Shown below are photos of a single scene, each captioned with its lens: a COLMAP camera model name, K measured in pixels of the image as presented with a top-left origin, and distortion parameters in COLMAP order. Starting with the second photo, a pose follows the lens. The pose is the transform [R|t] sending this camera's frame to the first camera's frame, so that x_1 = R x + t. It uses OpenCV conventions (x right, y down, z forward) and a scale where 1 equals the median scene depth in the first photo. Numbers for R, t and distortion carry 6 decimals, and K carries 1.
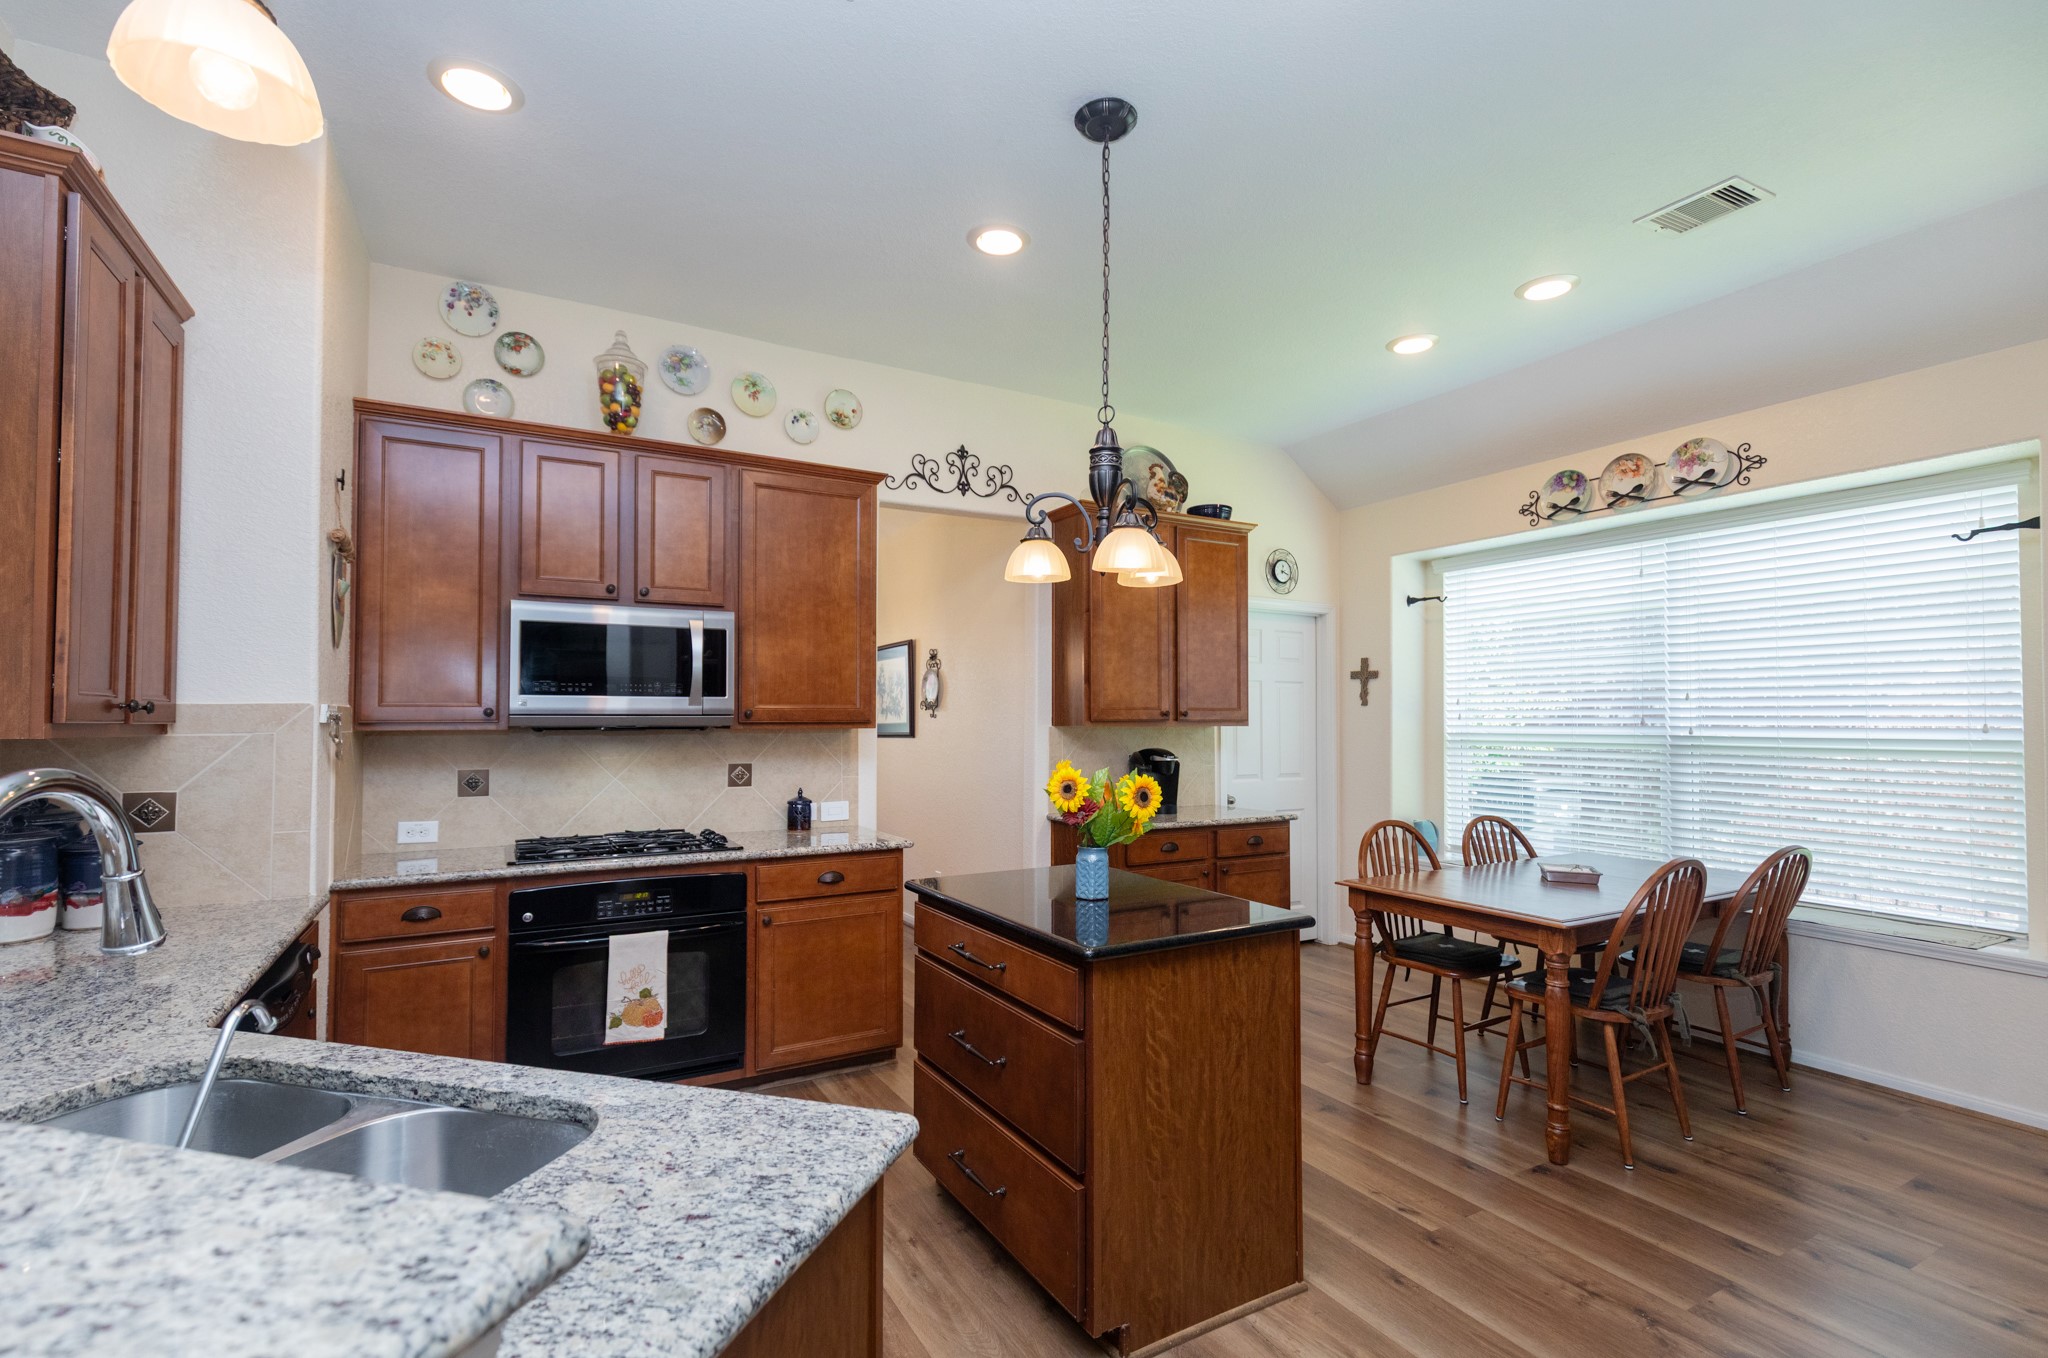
lens RADIAL K [[910.4, 0, 1027.0], [0, 910.4, 696.1], [0, 0, 1]] dist [0.006850, -0.001979]
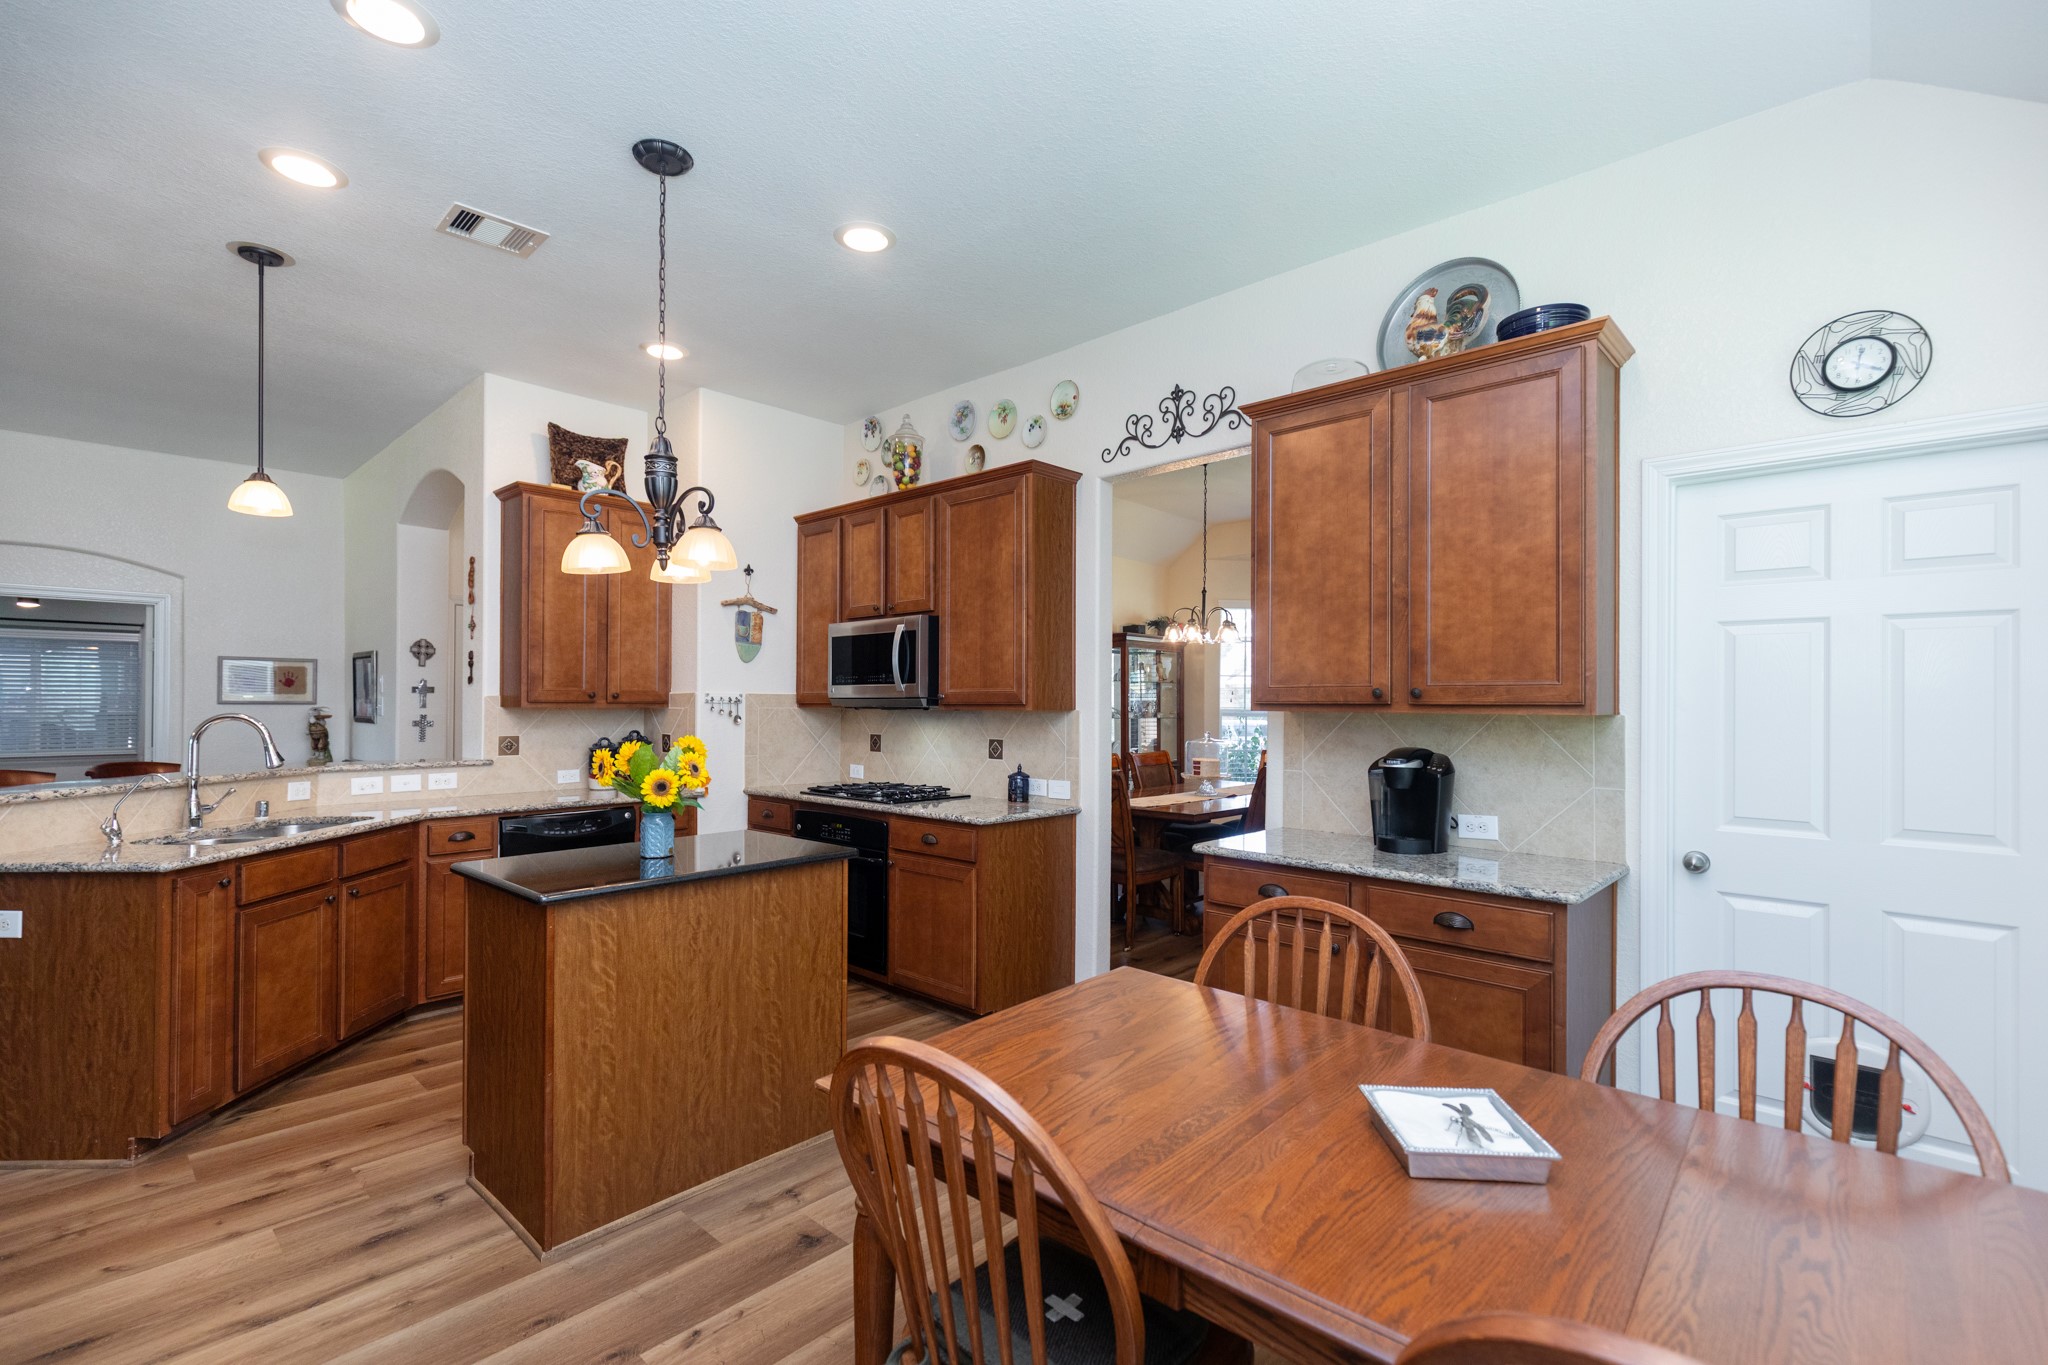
lens RADIAL K [[910.4, 0, 1010.6], [0, 910.4, 695.8], [0, 0, 1]] dist [0.006850, -0.001979]
pose [[0.295865, -0.008758, -0.955190, 0.778743], [0.019420, 0.999806, -0.003152, 0.021218], [0.955032, -0.017617, 0.295978, 0.649088]]
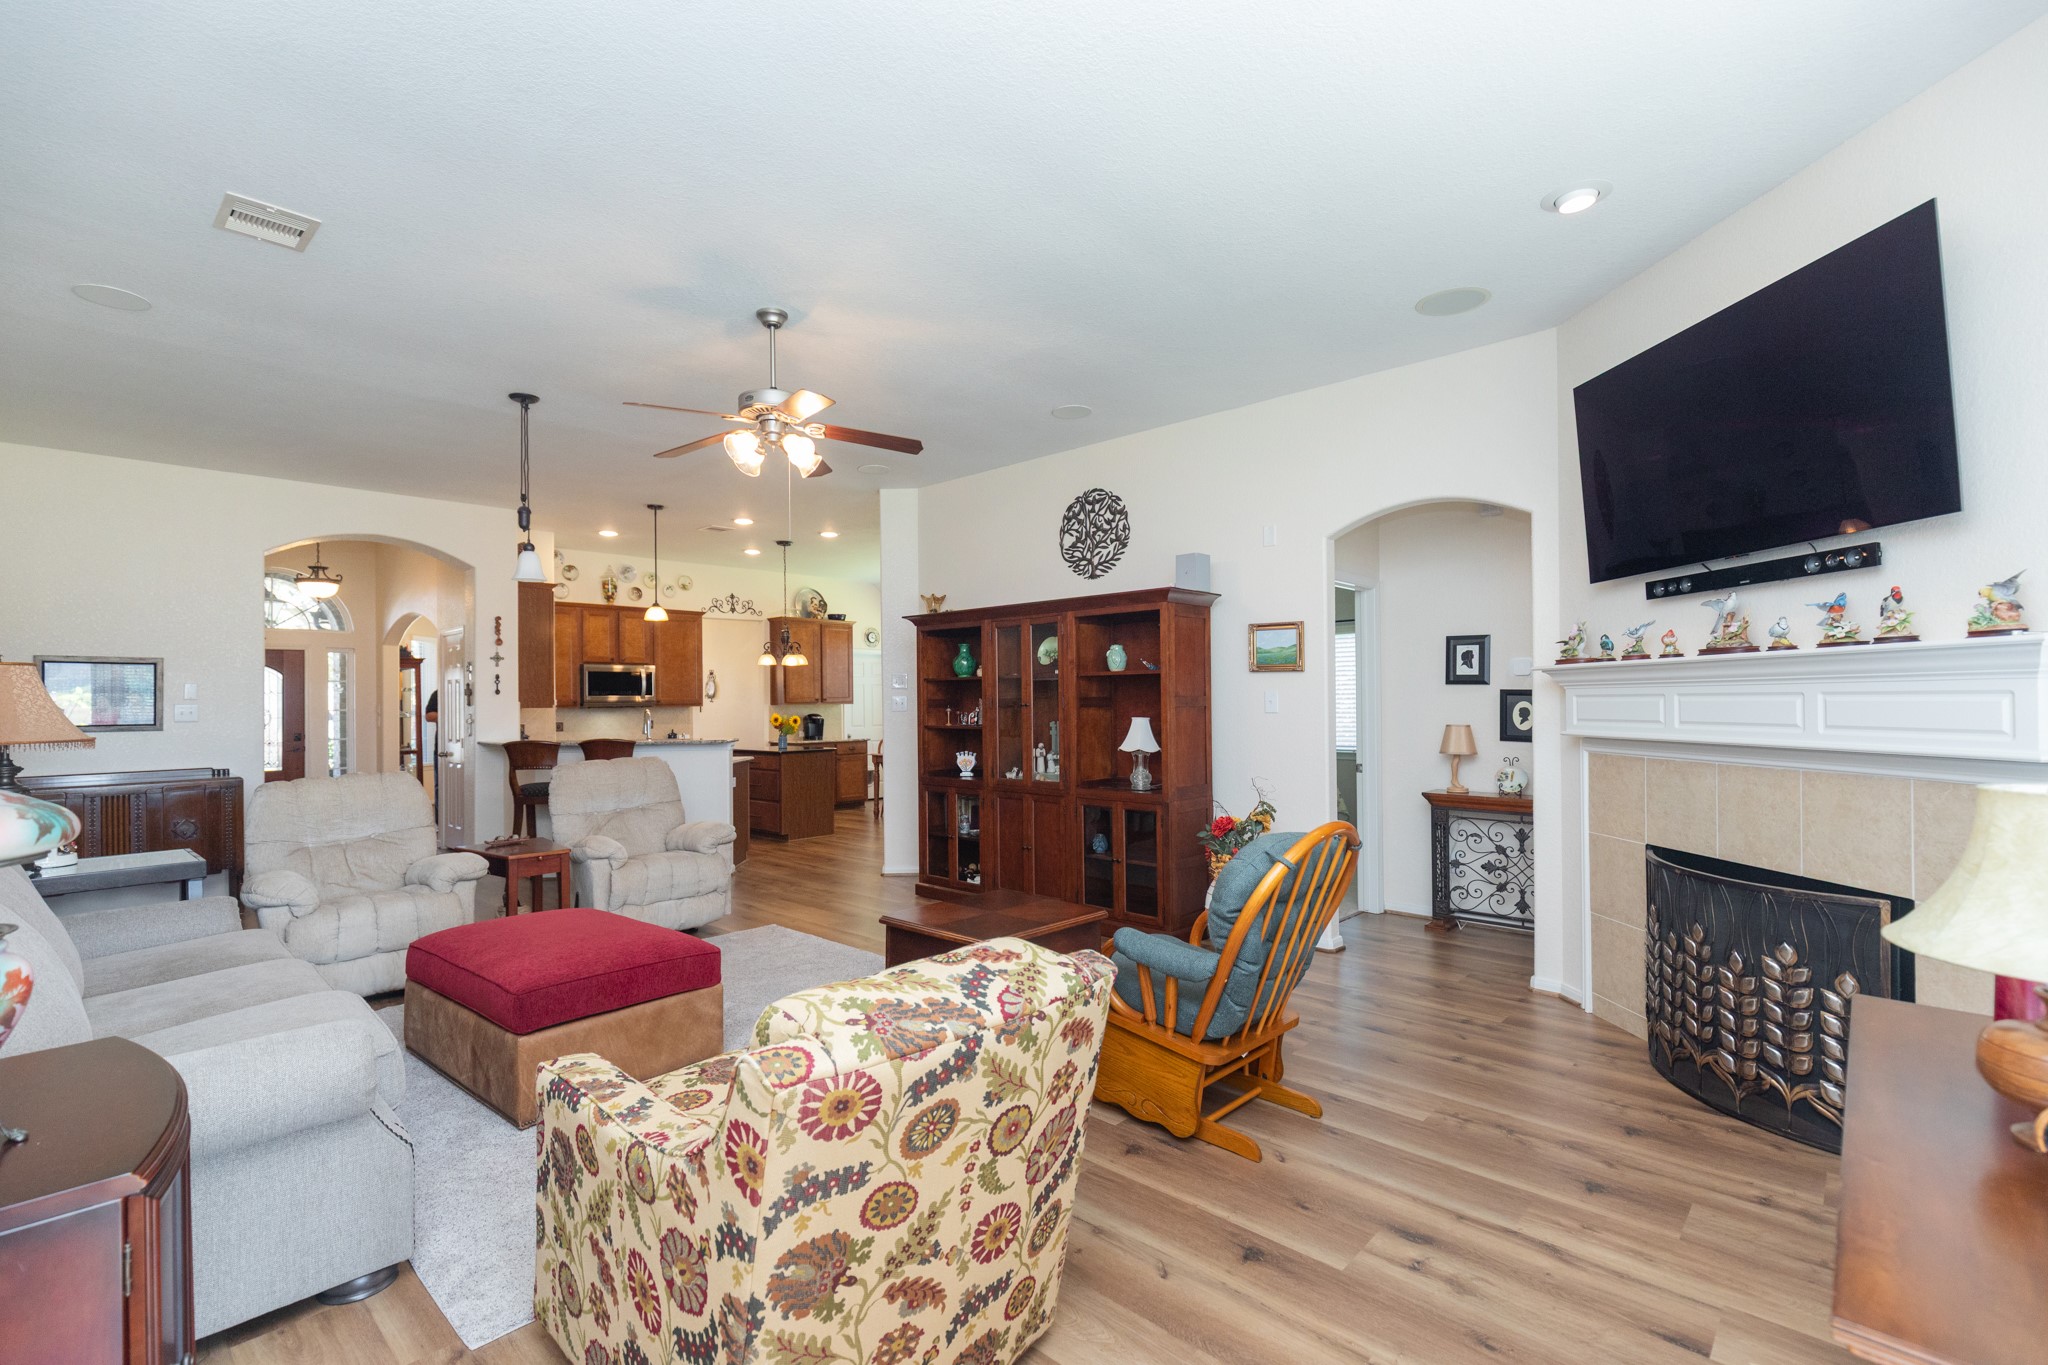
lens RADIAL K [[910.4, 0, 1014.2], [0, 910.4, 692.2], [0, 0, 1]] dist [0.006850, -0.001979]
pose [[0.957741, -0.010189, 0.287452, -0.056384], [0.007469, 0.999916, 0.010559, -0.026968], [-0.287536, -0.007966, 0.957737, -1.788896]]
